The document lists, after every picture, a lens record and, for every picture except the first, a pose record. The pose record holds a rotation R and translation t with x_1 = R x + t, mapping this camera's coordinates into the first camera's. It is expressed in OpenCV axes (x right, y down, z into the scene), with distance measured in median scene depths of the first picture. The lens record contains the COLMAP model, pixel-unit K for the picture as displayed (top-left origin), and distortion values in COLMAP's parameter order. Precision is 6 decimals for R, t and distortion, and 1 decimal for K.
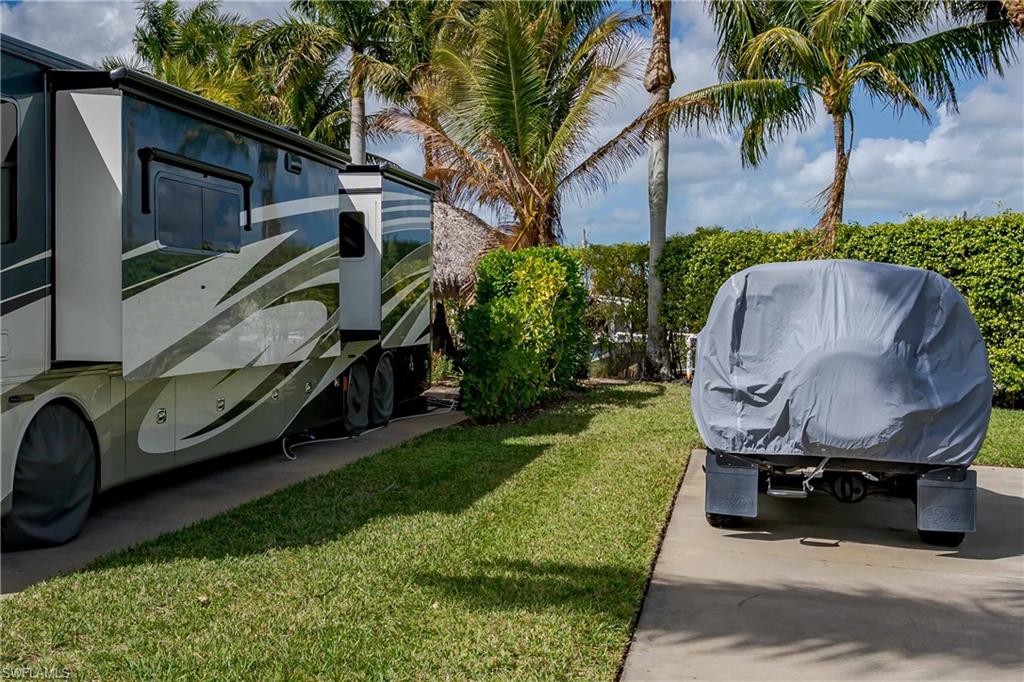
lens RADIAL K [[598.3, 0, 512.0], [0, 598.3, 306.0], [0, 0, 1]] dist [-0.020654, 0.036149]
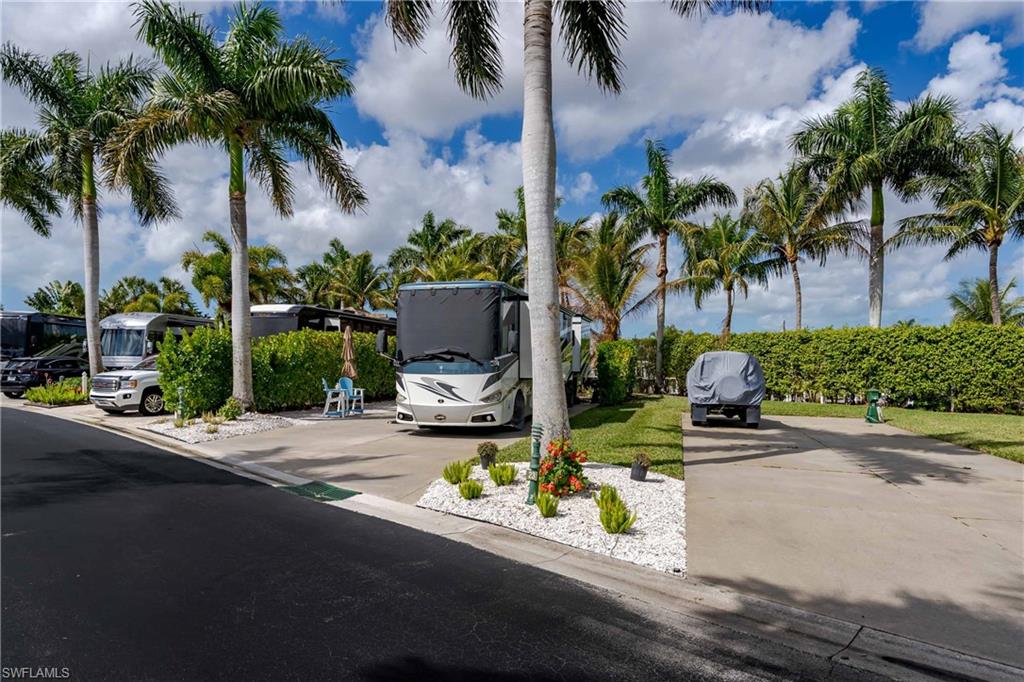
lens RADIAL K [[587.8, 0, 510.8], [0, 587.8, 386.3], [0, 0, 1]] dist [-0.022909, -0.000168]
pose [[0.989545, -0.002297, 0.144205, -0.785683], [-0.002363, 0.999481, 0.032136, 0.017258], [-0.144204, -0.032141, 0.989026, -1.441769]]
